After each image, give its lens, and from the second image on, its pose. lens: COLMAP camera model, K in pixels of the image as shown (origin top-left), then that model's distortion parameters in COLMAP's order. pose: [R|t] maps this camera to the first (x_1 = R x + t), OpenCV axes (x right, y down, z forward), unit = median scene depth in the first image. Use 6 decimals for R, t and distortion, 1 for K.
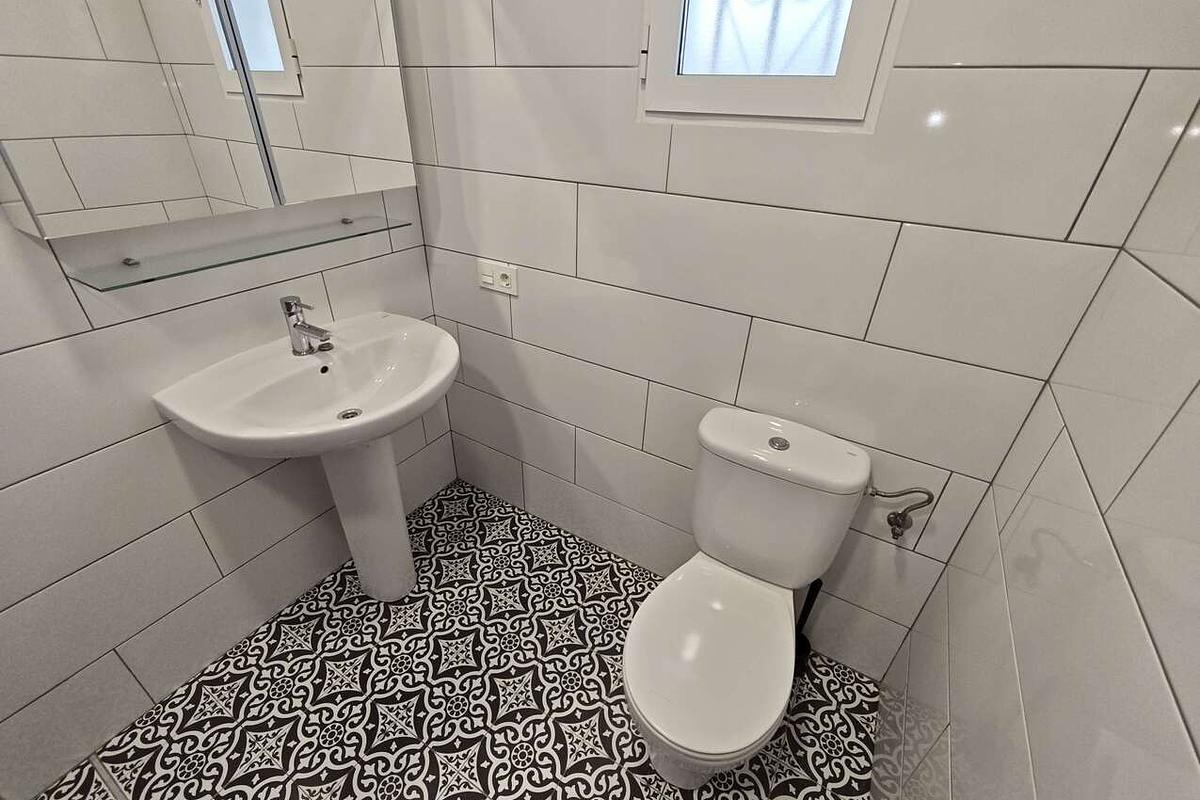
lens RADIAL K [[502.4, 0, 595.3], [0, 502.4, 394.7], [0, 0, 1]] dist [-0.009756, 0.006032]
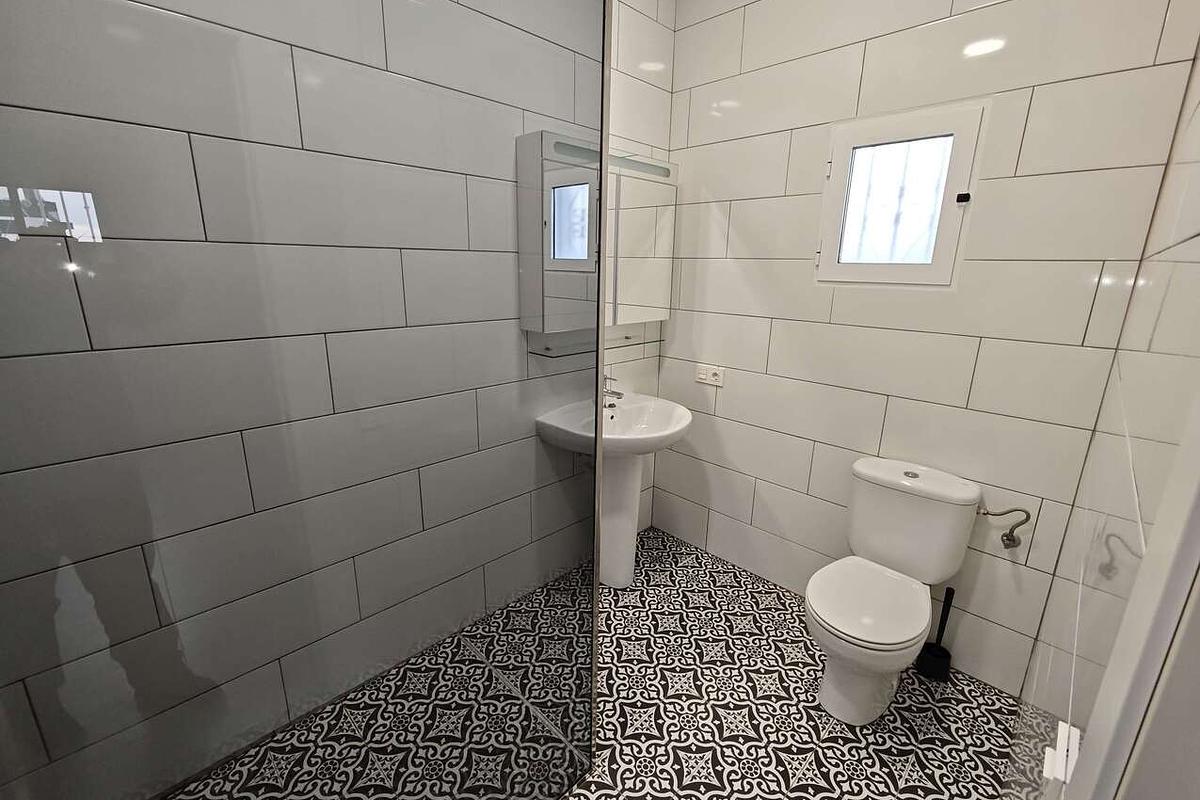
lens RADIAL K [[502.4, 0, 595.3], [0, 502.4, 394.7], [0, 0, 1]] dist [-0.009756, 0.006032]
pose [[0.970300, 0.048180, -0.237056, -0.200678], [-0.112928, 0.956846, -0.267756, 0.348505], [0.213926, 0.286574, 0.933869, -0.643747]]
